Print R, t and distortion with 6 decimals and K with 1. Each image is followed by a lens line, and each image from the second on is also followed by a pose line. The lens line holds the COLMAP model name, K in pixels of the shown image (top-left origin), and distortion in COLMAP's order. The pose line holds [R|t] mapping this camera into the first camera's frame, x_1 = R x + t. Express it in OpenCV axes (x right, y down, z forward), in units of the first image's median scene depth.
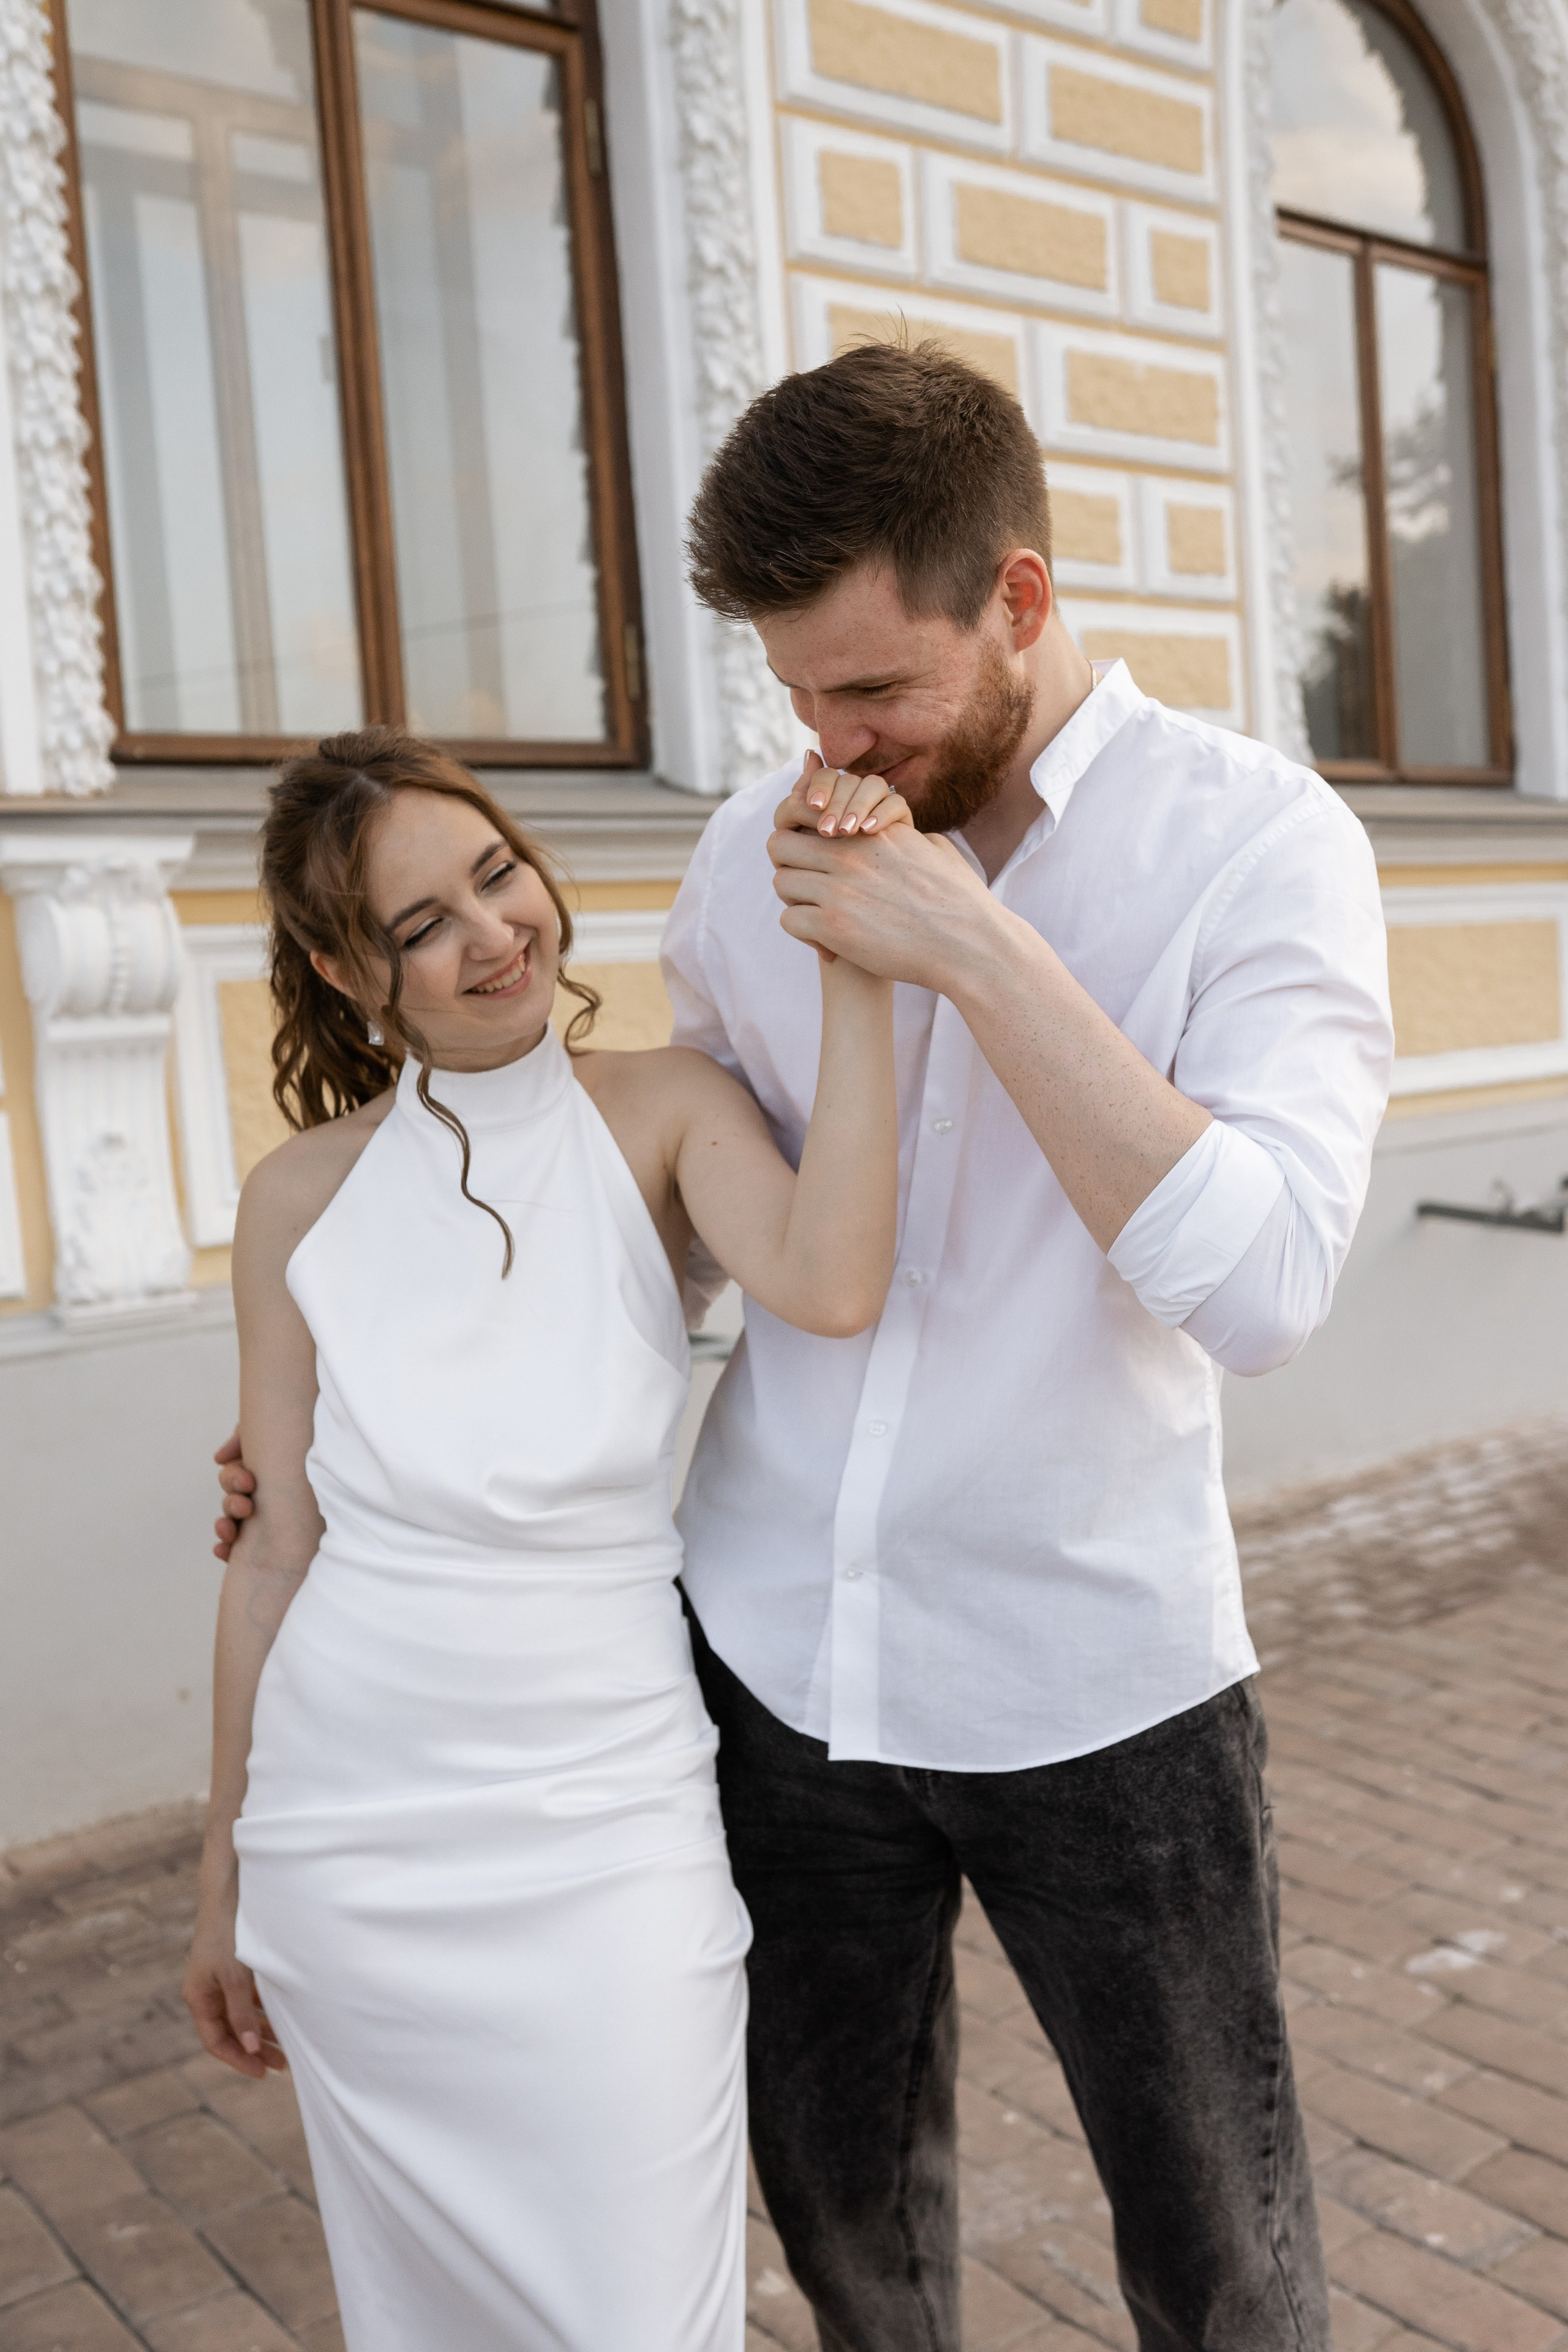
lens RADIAL K [[2240.2, 0, 790.9], [0, 2240.2, 1172.9], [0, 0, 1]] dist [-0.024048, 0.000000]
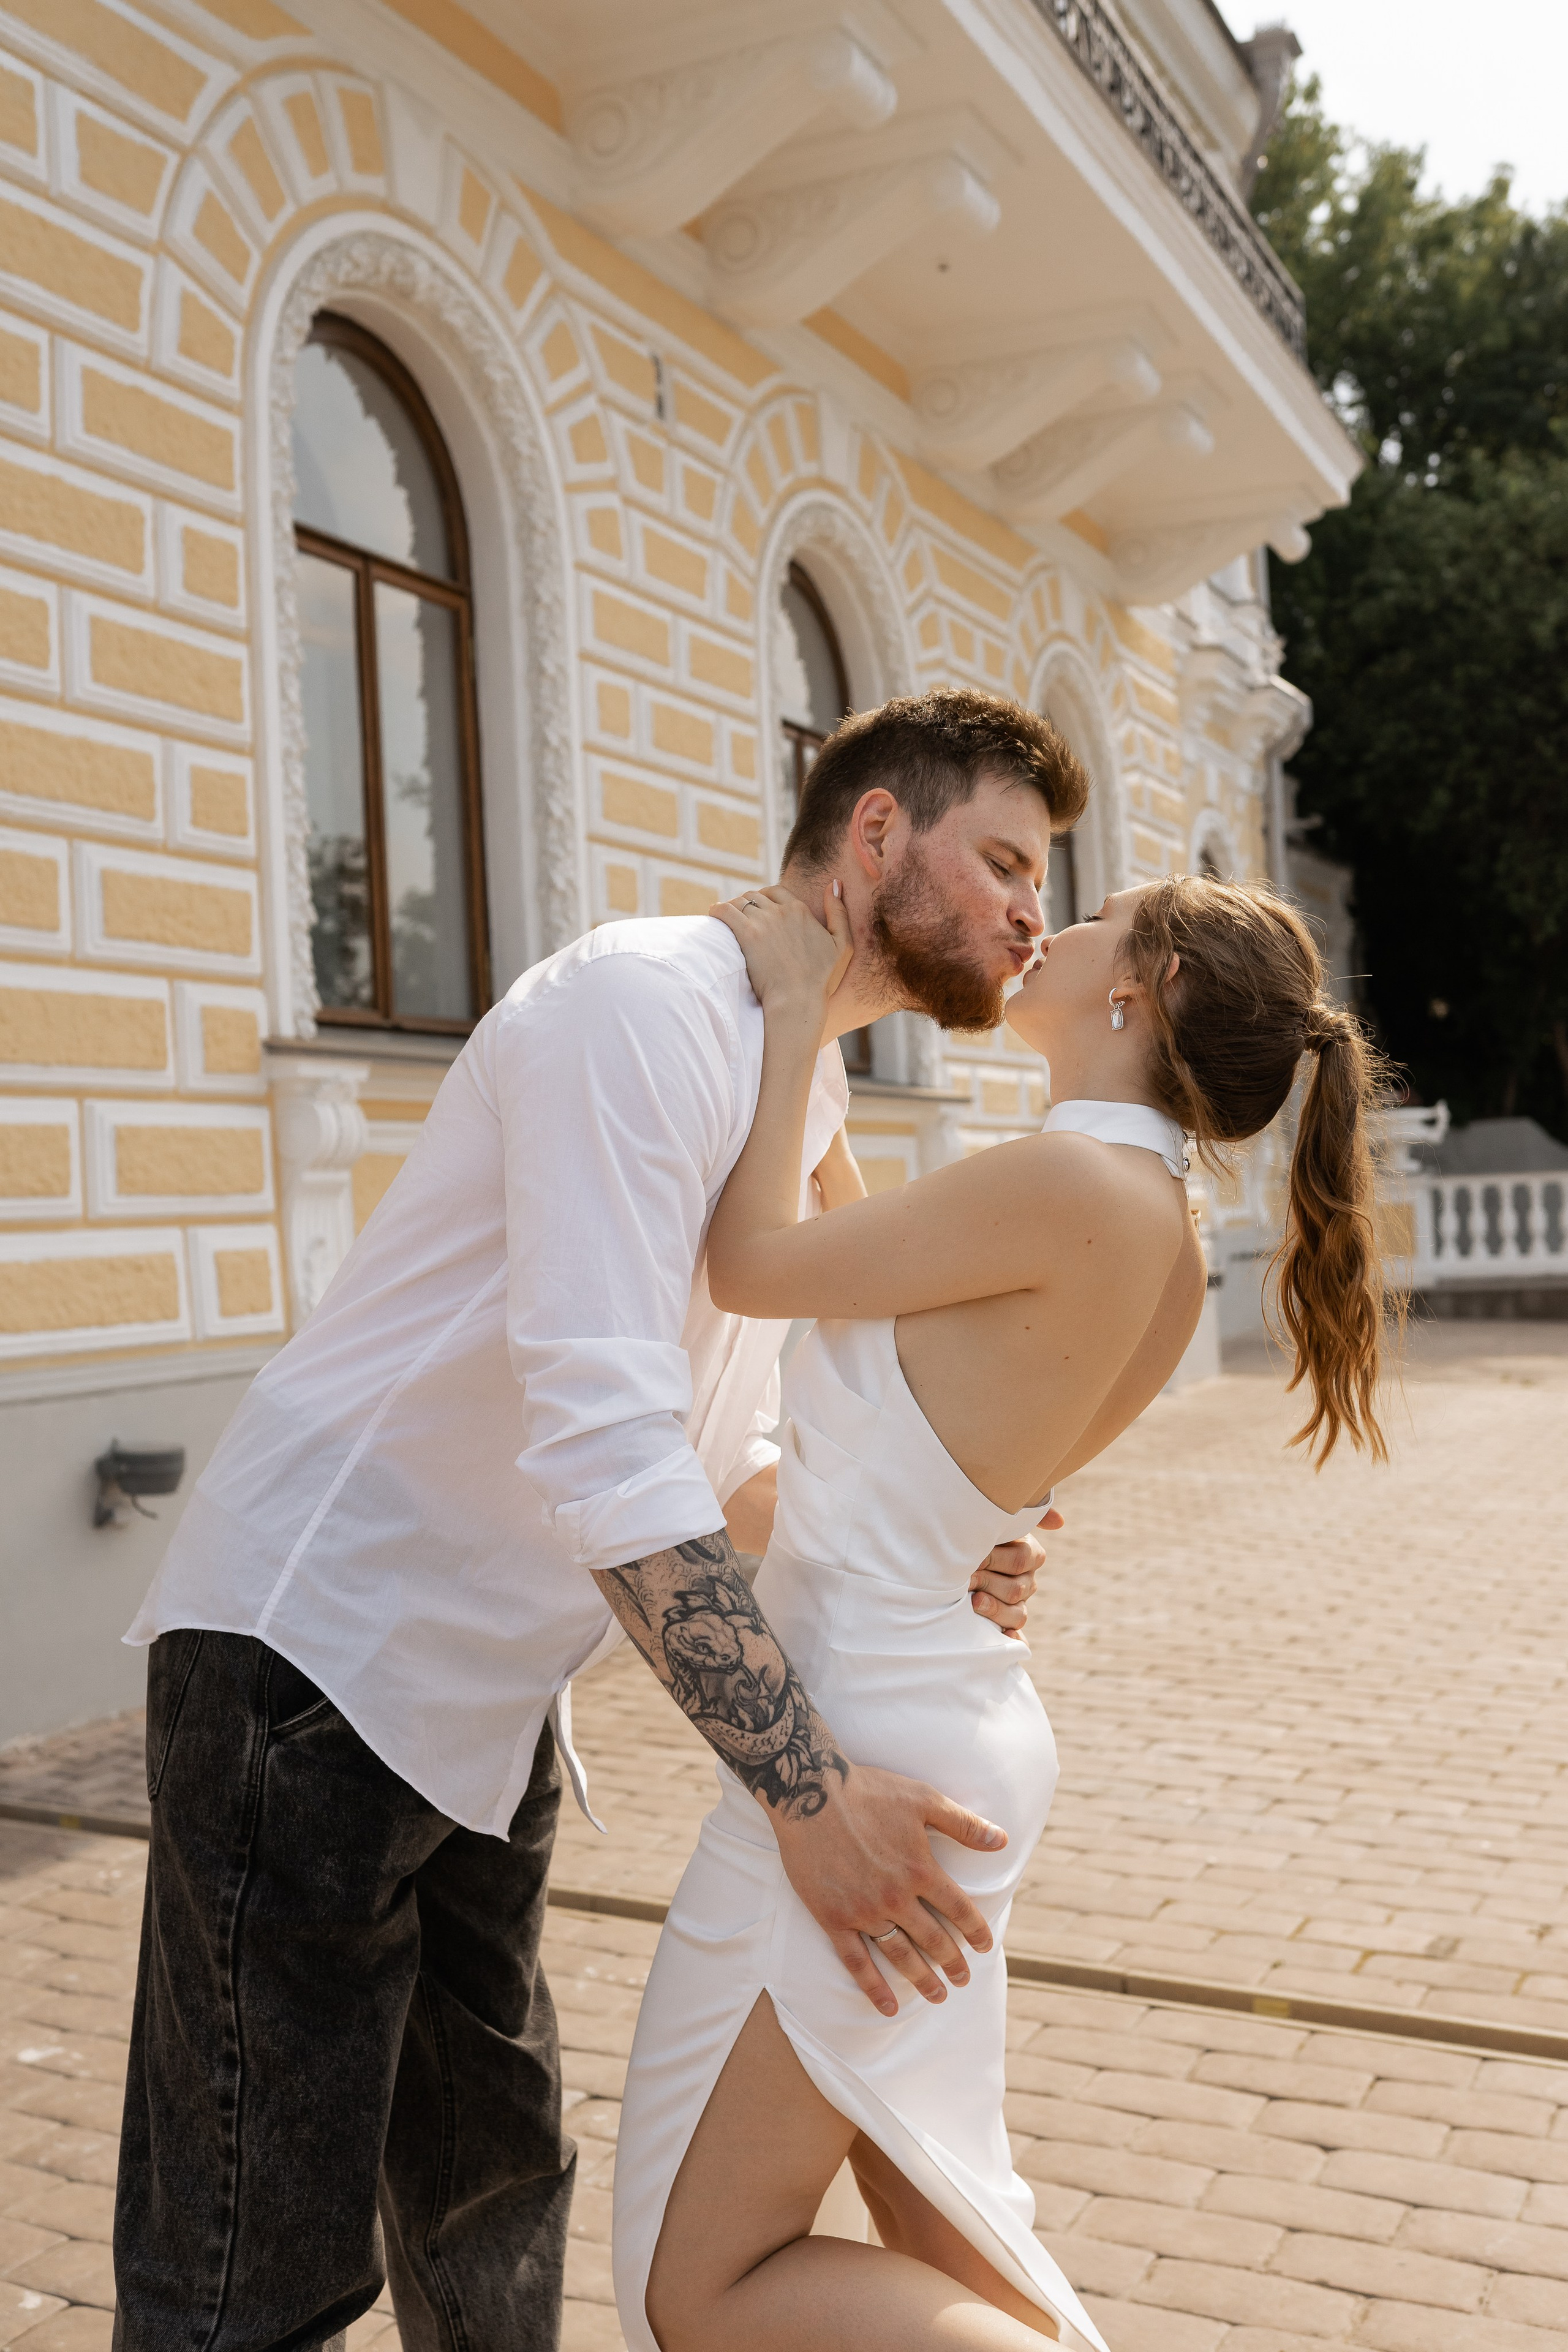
lens RADIAL K [[2240.2, 0, 762.0], [0, 2240.2, 1157.8], [0, 0, 1]] dist [-0.024048, 0.000000]
pose [[0.908837, 0.036117, 0.415585, -0.560818], [0.016450, 0.992367, -0.122216, 0.106316], [-0.416827, 0.117910, 0.901306, -0.530502]]
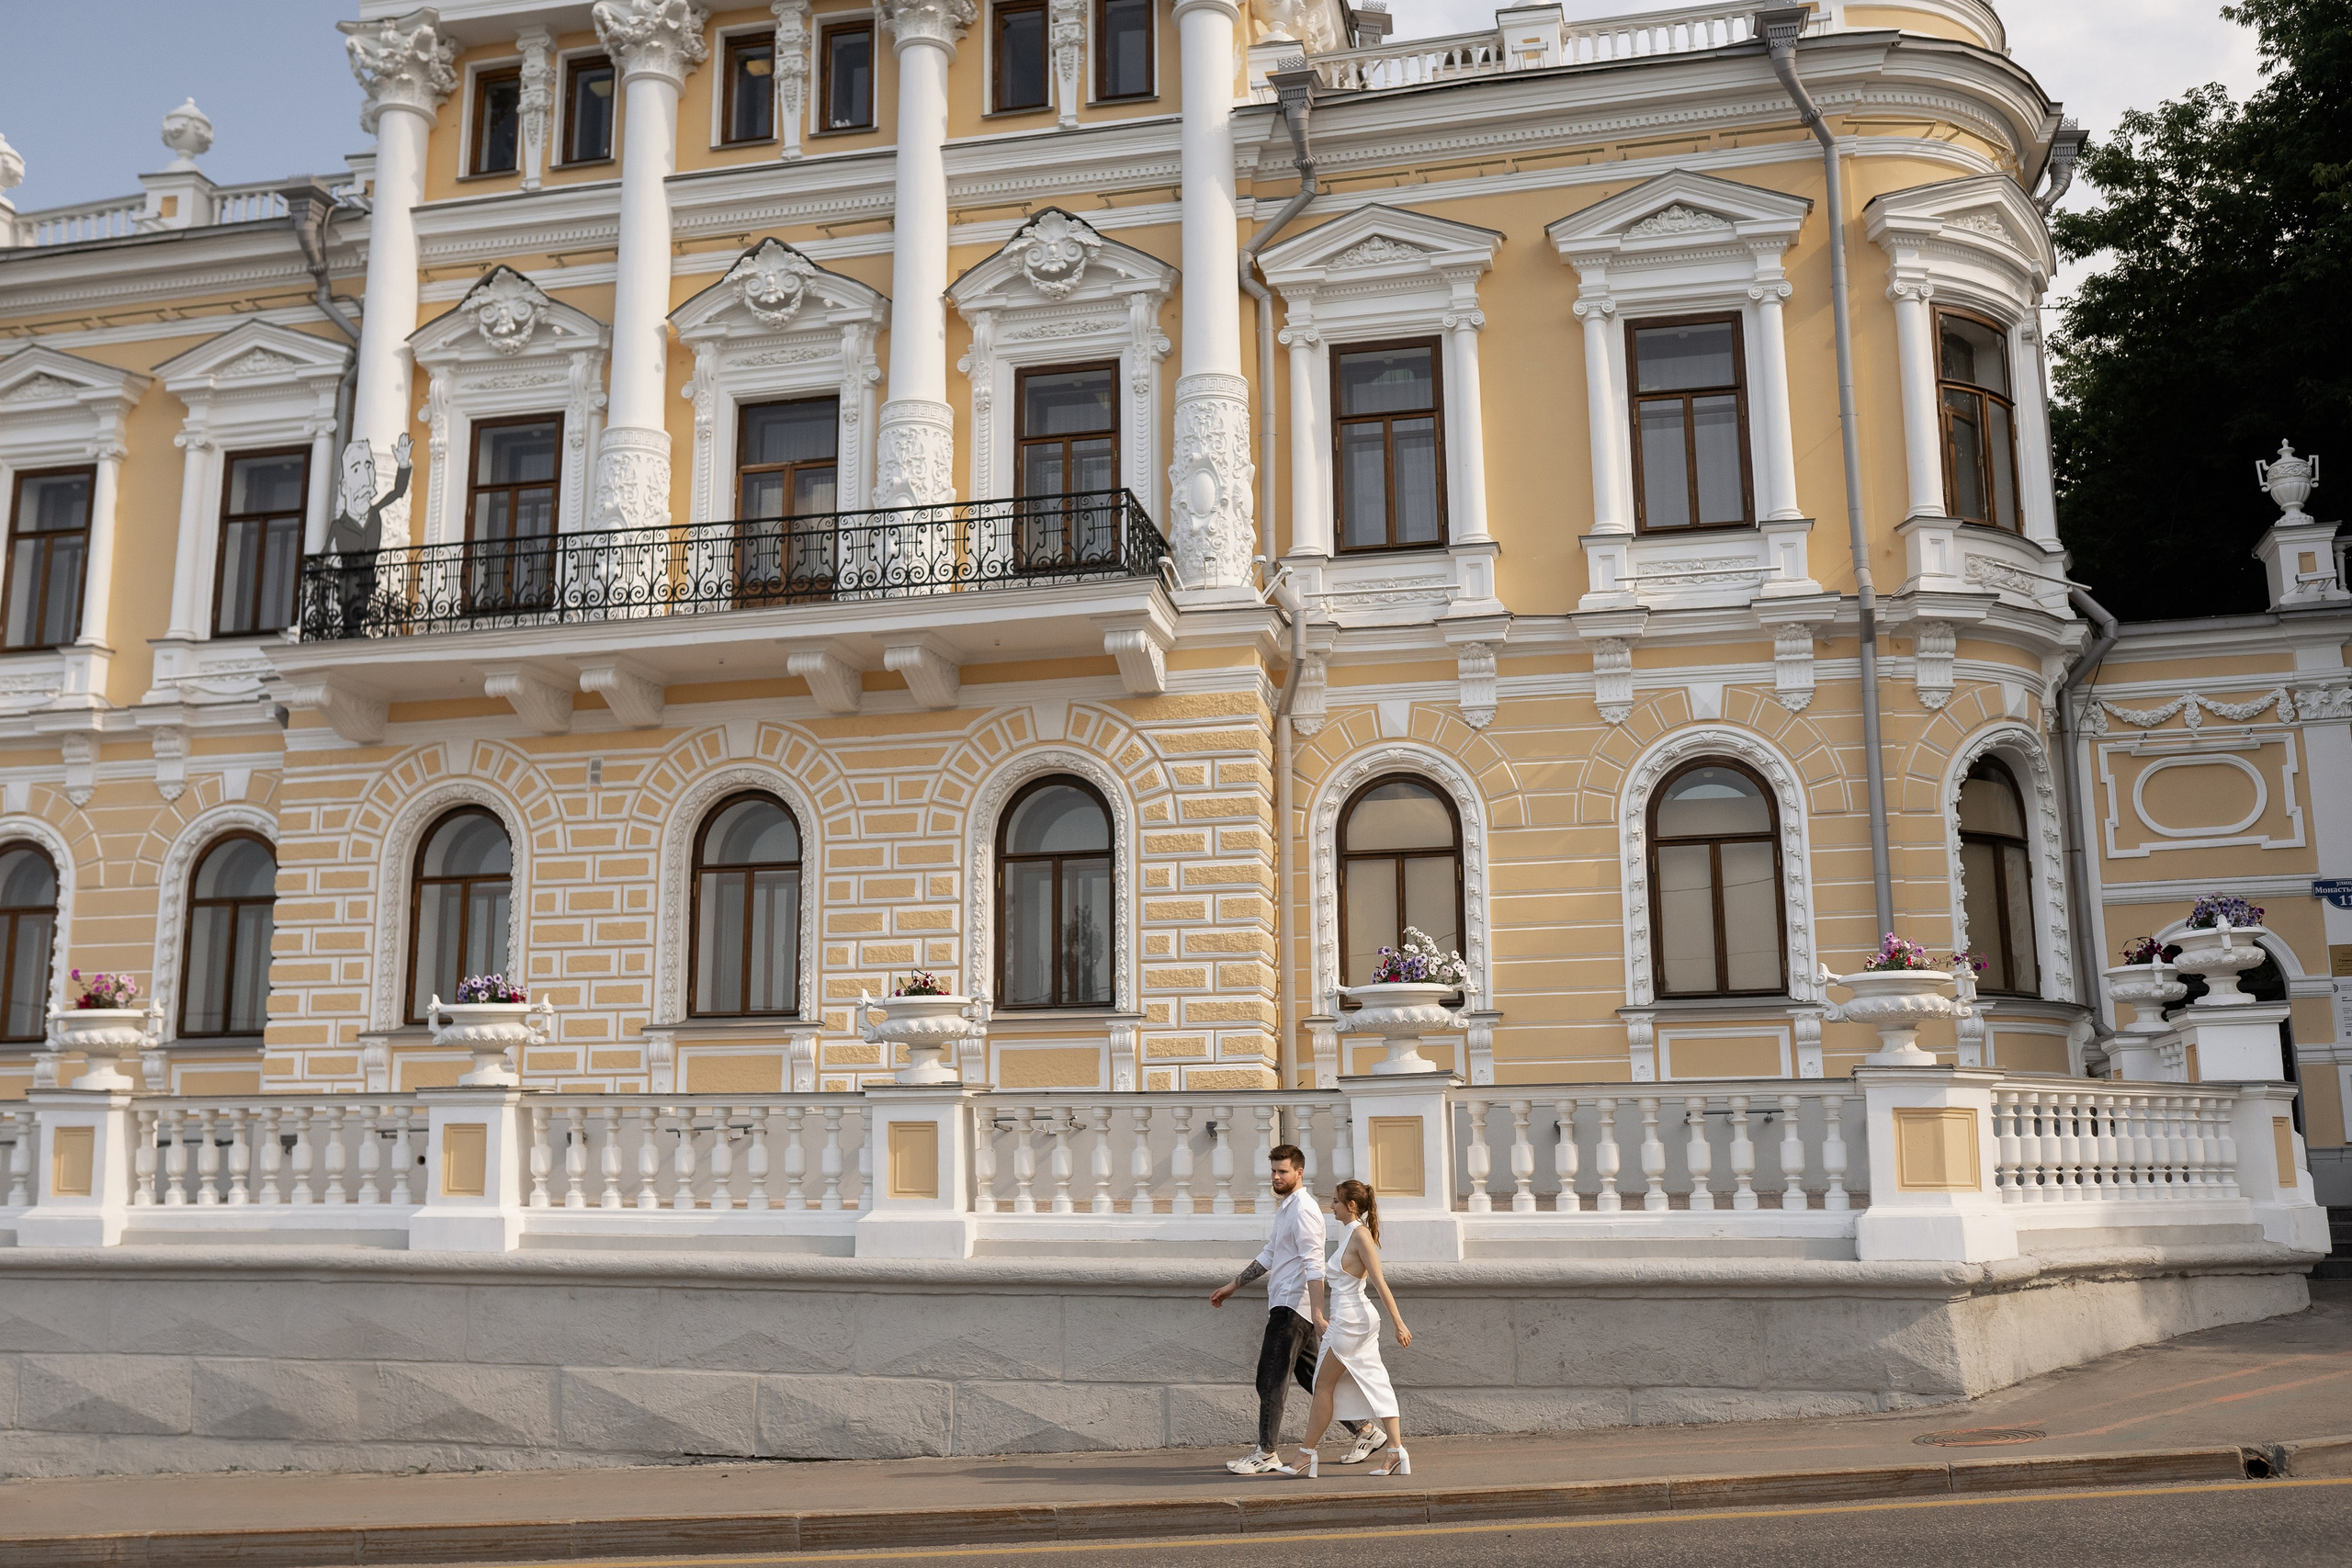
lens RADIAL K [[2240.0, 0, 1176.1], [0, 2240.0, 783.6], [0, 0, 1]] dist [-0.024048, 0.000000]
pose [[0.615953, -0.084199, -0.783270, 4.699766], [-0.095646, 0.978924, -0.180446, 0.050882], [0.781955, 0.186063, 0.594918, -0.853779]]
